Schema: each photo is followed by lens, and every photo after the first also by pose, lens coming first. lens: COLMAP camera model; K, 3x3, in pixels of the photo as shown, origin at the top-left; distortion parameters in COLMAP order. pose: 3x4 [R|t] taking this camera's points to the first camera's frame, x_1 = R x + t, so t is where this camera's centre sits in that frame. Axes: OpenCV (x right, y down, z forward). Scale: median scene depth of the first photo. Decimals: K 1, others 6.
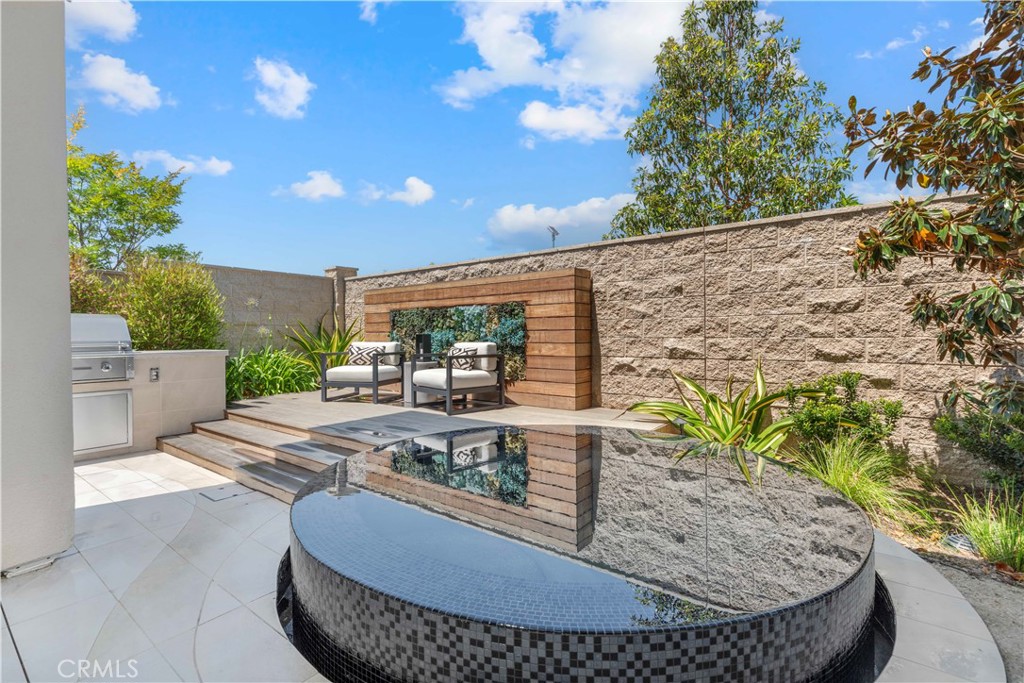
lens RADIAL K [[453.2, 0, 515.2], [0, 453.2, 337.4], [0, 0, 1]] dist [0.006011, 0.000509]
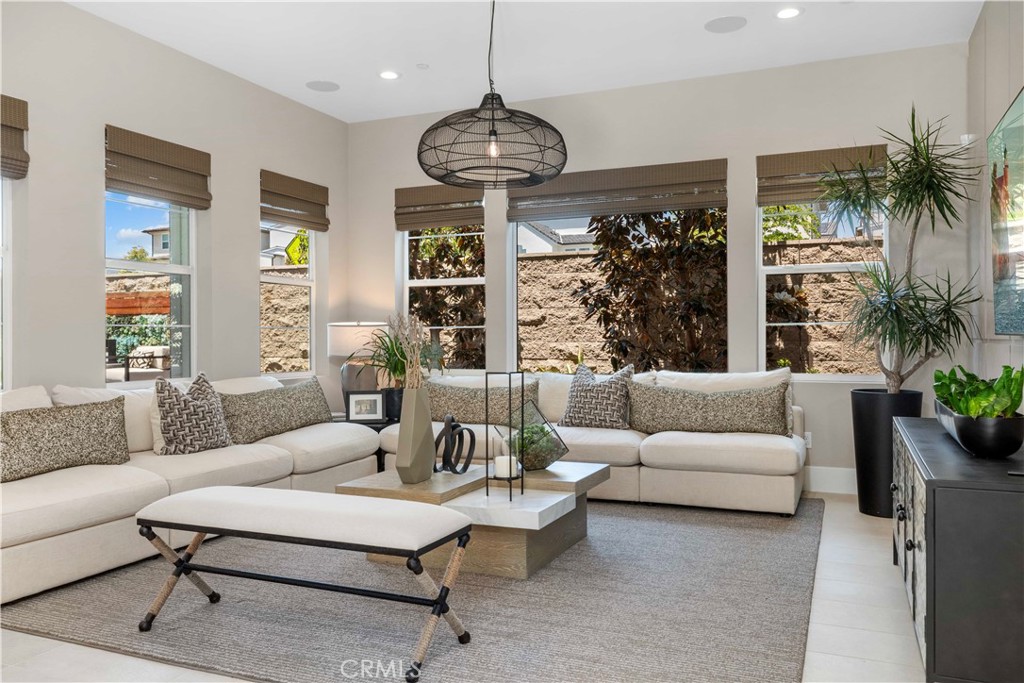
lens RADIAL K [[786.2, 0, 514.1], [0, 786.2, 337.8], [0, 0, 1]] dist [-0.010836, -0.001099]
pose [[0.971018, 0.003295, 0.238984, 0.378573], [-0.001866, 0.999979, -0.006203, -0.000341], [-0.238999, 0.005577, 0.971004, -1.389409]]
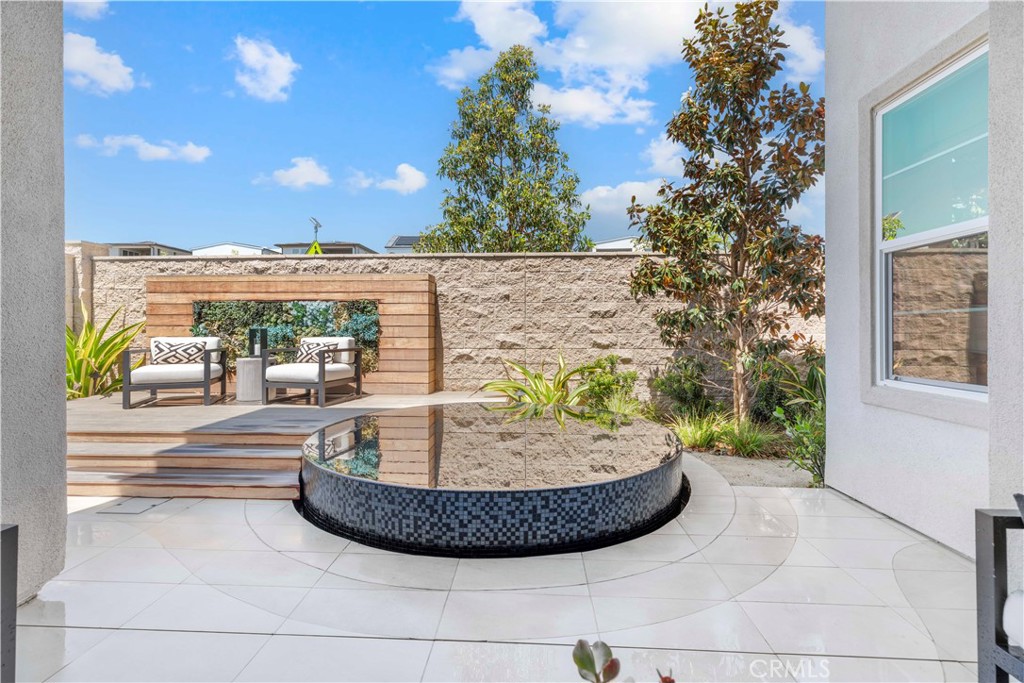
lens RADIAL K [[453.2, 0, 506.8], [0, 453.2, 329.6], [0, 0, 1]] dist [0.006011, 0.000509]
pose [[0.830975, 0.006863, 0.556267, -0.361522], [-0.002908, 0.999964, -0.007993, 0.000950], [-0.556302, 0.005024, 0.830965, -0.100698]]
